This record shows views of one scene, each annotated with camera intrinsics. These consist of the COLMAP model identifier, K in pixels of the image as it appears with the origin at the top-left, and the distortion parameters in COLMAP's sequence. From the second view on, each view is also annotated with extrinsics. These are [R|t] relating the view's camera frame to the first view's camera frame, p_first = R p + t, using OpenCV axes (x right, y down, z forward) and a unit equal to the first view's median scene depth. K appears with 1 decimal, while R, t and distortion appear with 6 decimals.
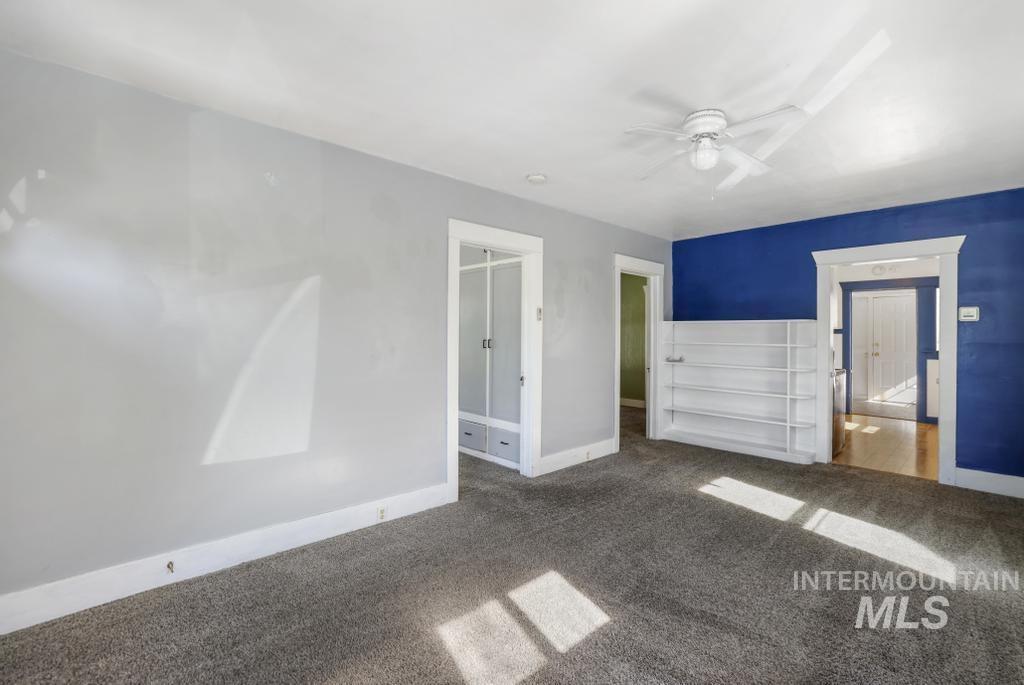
lens RADIAL K [[447.8, 0, 513.5], [0, 447.8, 339.5], [0, 0, 1]] dist [-0.021512, -0.000228]
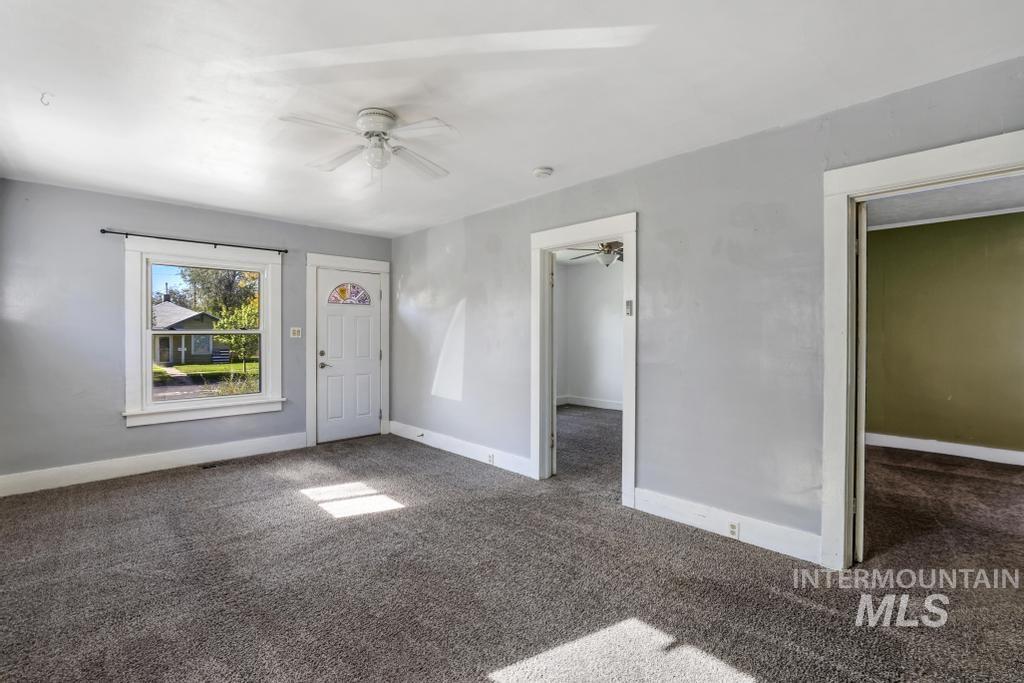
lens RADIAL K [[447.8, 0, 513.7], [0, 447.8, 336.0], [0, 0, 1]] dist [-0.021512, -0.000228]
pose [[0.054443, 0.011860, -0.998446, 0.943020], [-0.006282, 0.999914, 0.011535, -0.015469], [0.998497, 0.005645, 0.054513, 0.819942]]
